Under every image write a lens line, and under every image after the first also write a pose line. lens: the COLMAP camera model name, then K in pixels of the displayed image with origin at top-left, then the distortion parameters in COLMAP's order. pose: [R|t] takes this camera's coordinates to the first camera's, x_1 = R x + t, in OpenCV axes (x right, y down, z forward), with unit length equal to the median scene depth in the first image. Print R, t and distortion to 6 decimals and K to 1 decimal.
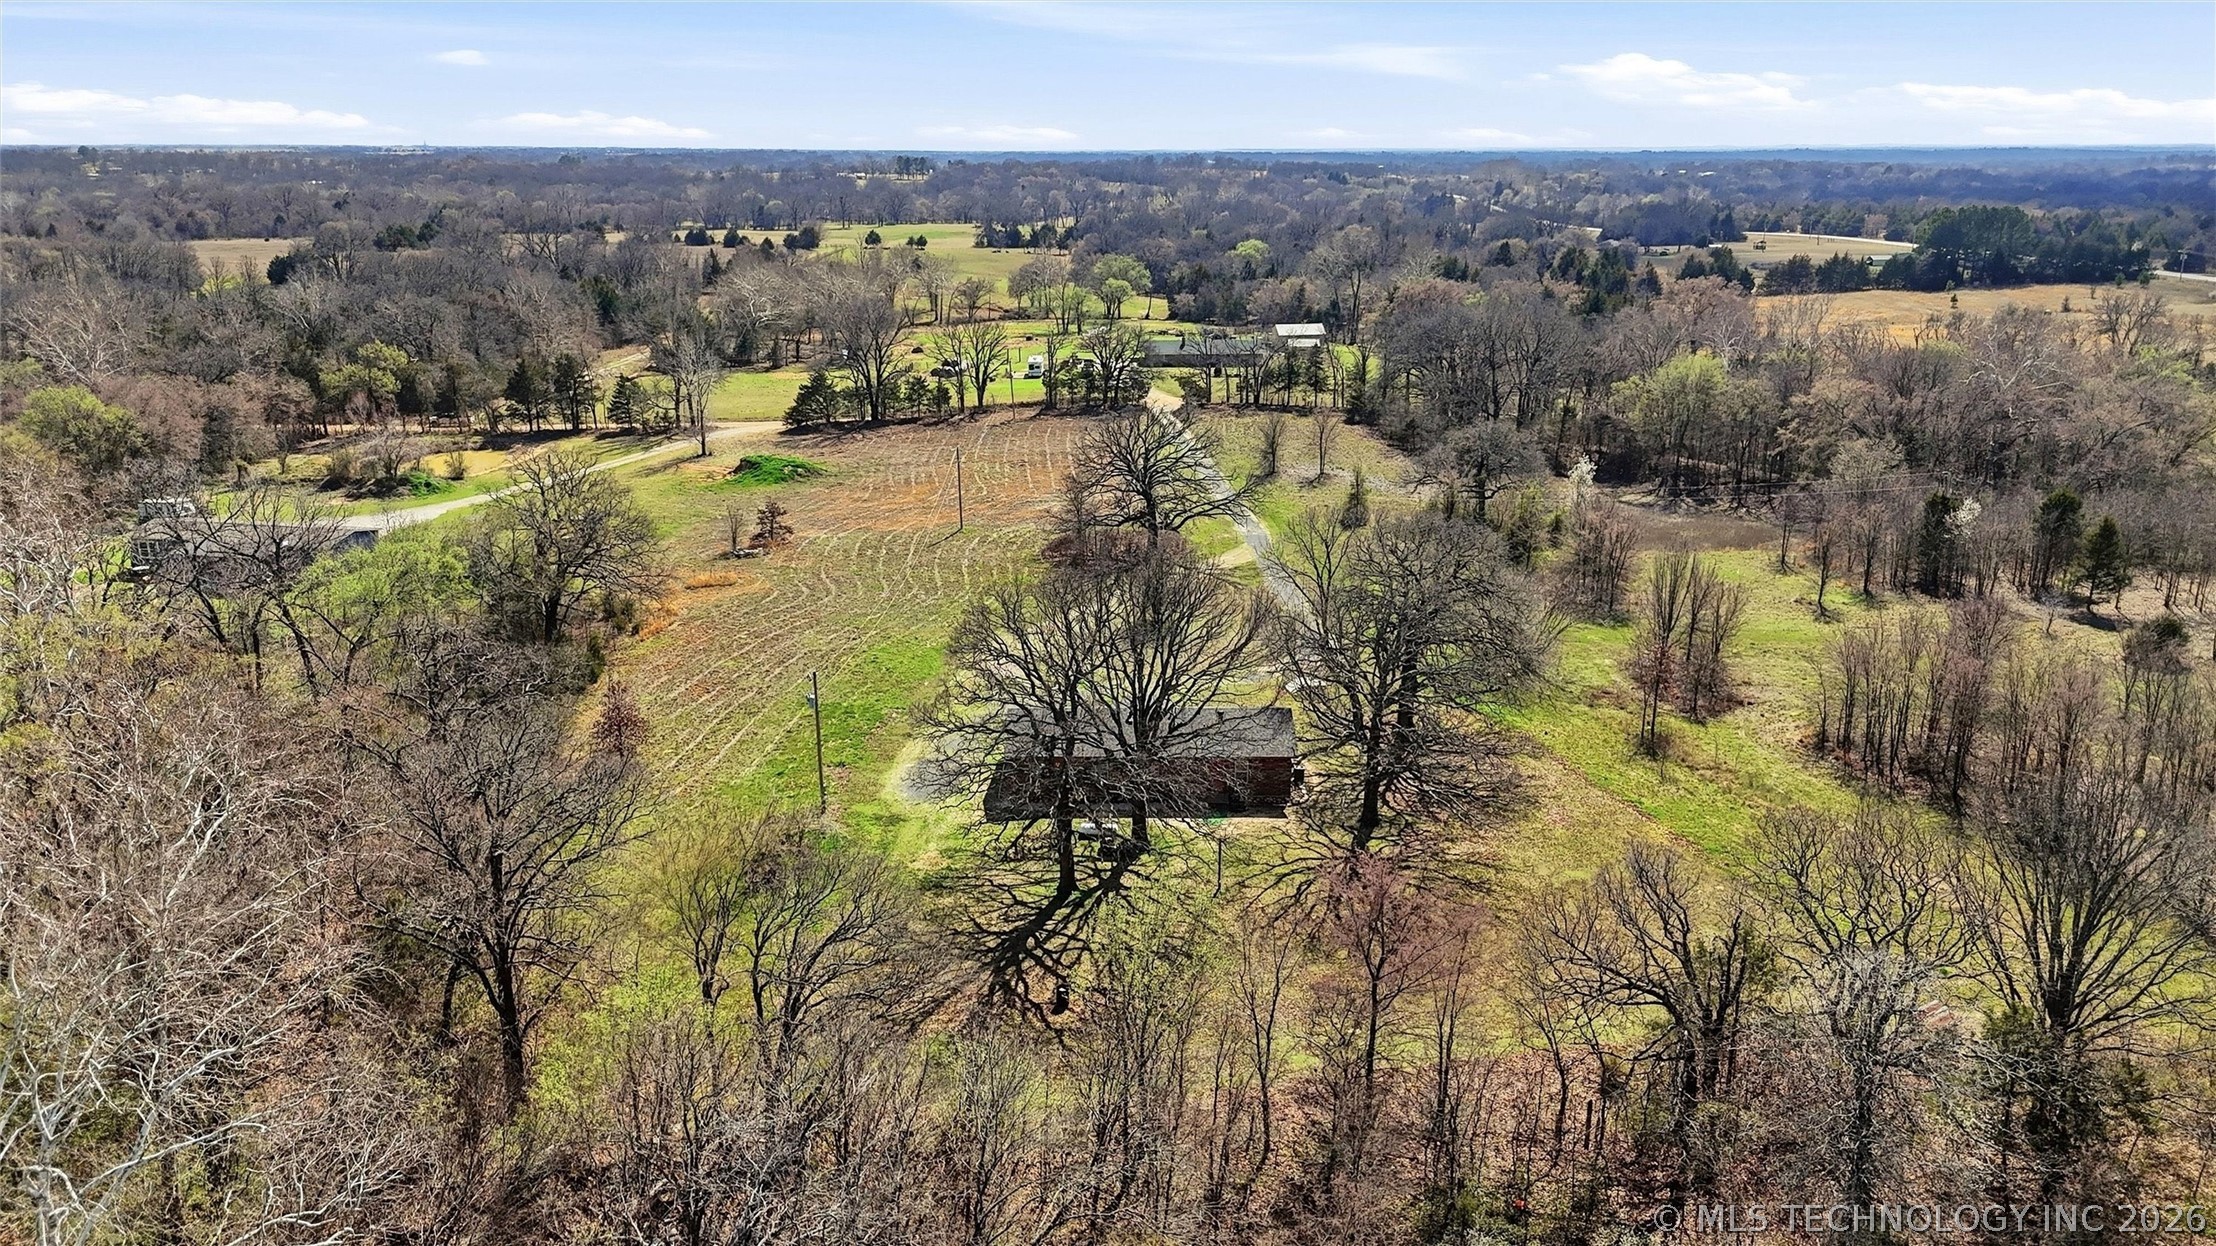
lens RADIAL K [[1672.6, 0, 1113.6], [0, 1672.6, 625.0], [0, 0, 1]] dist [0.025903, -0.017247]
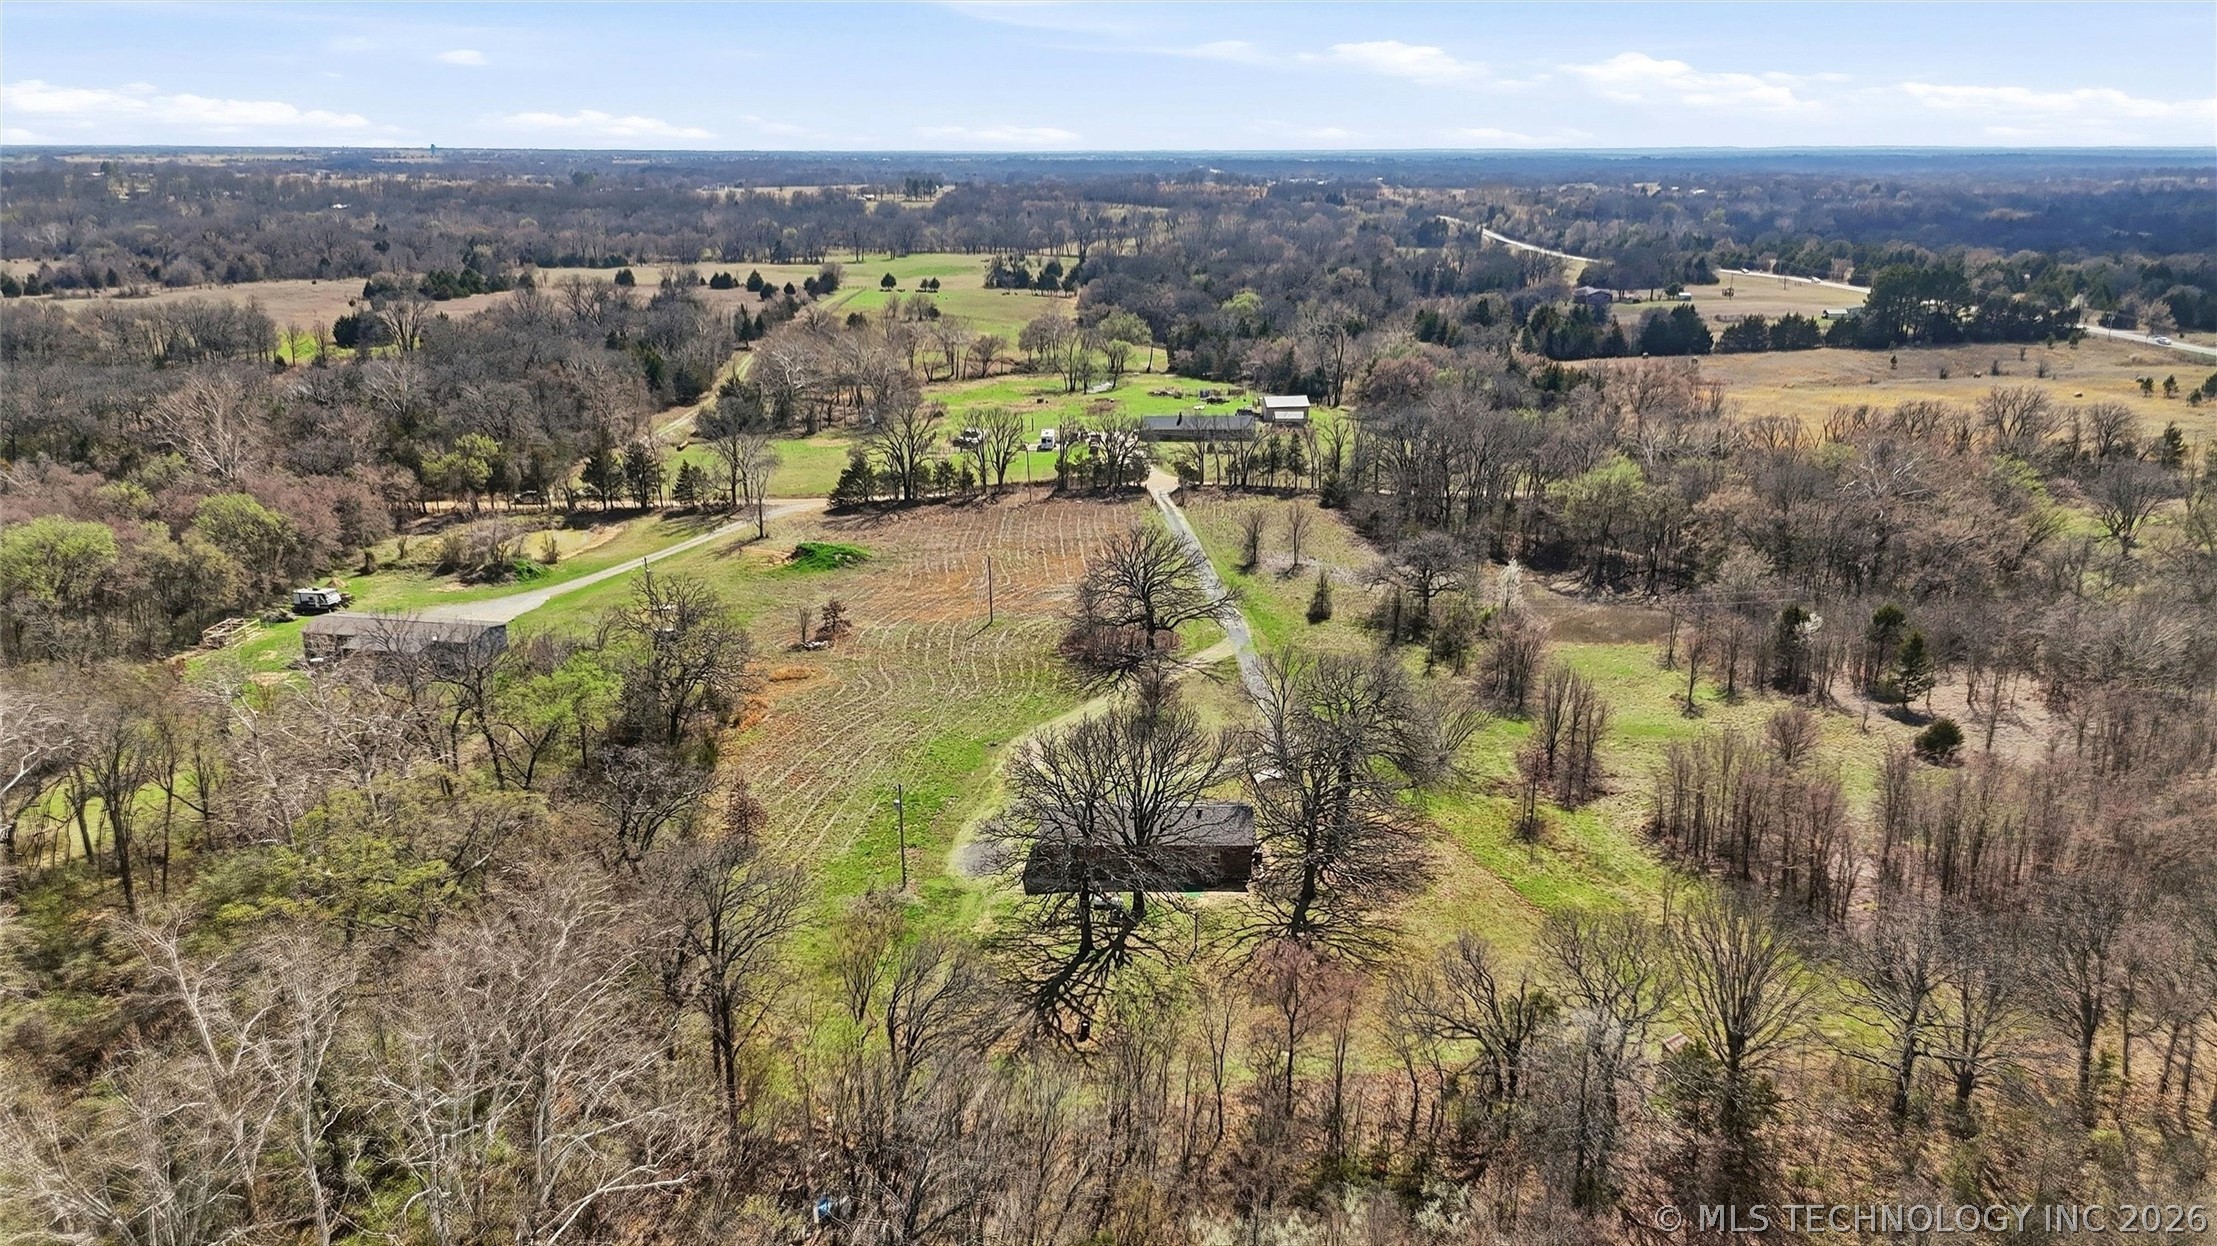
lens RADIAL K [[1673.4, 0, 1110.5], [0, 1673.4, 616.3], [0, 0, 1]] dist [0.025903, -0.017247]
pose [[0.999994, 0.000098, -0.003412, -0.001503], [-0.000113, 0.999989, -0.004613, -0.051813], [0.003411, 0.004613, 0.999984, -0.182160]]
